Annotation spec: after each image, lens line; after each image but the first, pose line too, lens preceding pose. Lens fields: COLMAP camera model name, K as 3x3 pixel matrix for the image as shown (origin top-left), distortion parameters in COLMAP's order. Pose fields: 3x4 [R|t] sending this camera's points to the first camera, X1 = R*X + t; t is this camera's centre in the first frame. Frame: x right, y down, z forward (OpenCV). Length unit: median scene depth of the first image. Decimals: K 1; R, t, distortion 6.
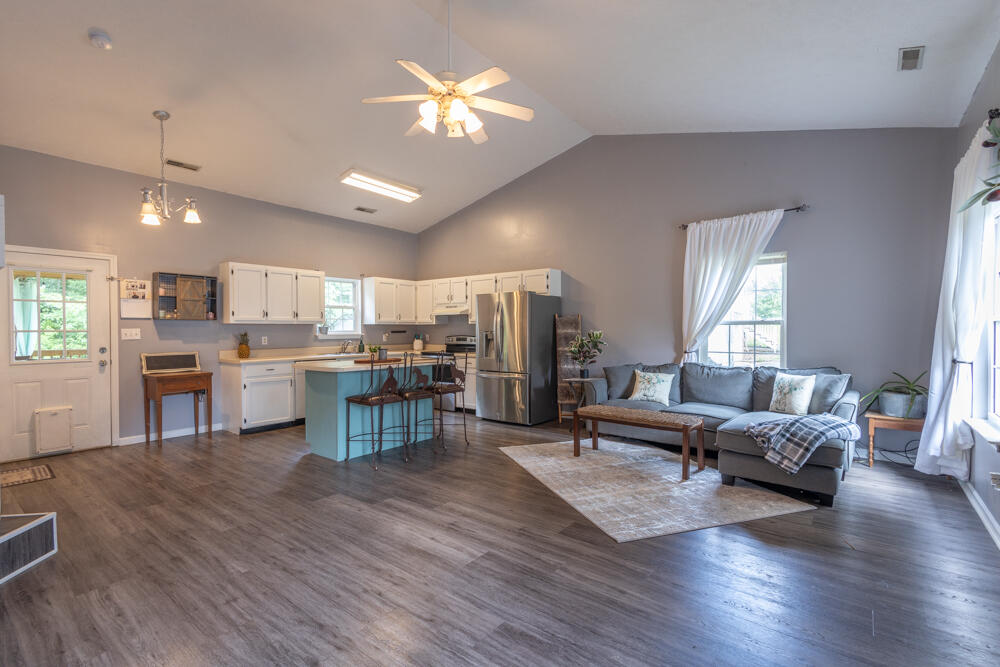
lens RADIAL K [[458.9, 0, 498.7], [0, 458.9, 334.4], [0, 0, 1]] dist [0.018706, -0.006560]
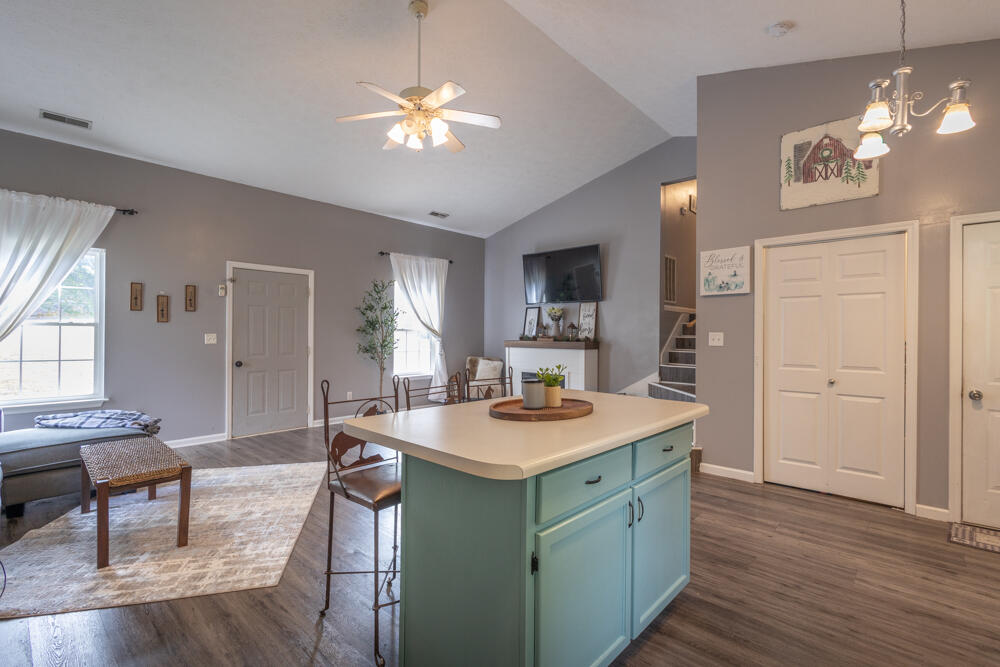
lens RADIAL K [[458.9, 0, 498.7], [0, 458.9, 334.4], [0, 0, 1]] dist [0.018706, -0.006560]
pose [[-0.997220, -0.003543, 0.074425, -0.225988], [-0.002654, 0.999924, 0.012047, -0.012354], [-0.074462, 0.011816, -0.997154, 1.258875]]
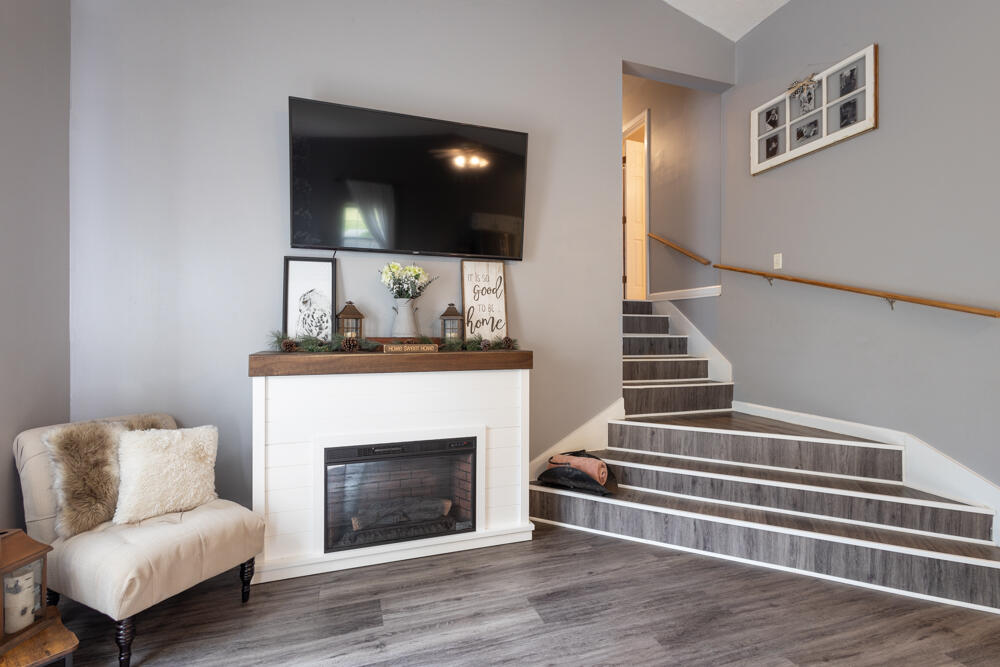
lens RADIAL K [[462.4, 0, 498.6], [0, 462.4, 331.3], [0, 0, 1]] dist [0.008639, -0.001297]
pose [[-0.542610, 0.002681, -0.839981, 0.085782], [-0.009128, 0.999917, 0.009088, -0.004867], [0.839935, 0.012599, -0.542540, 0.309146]]
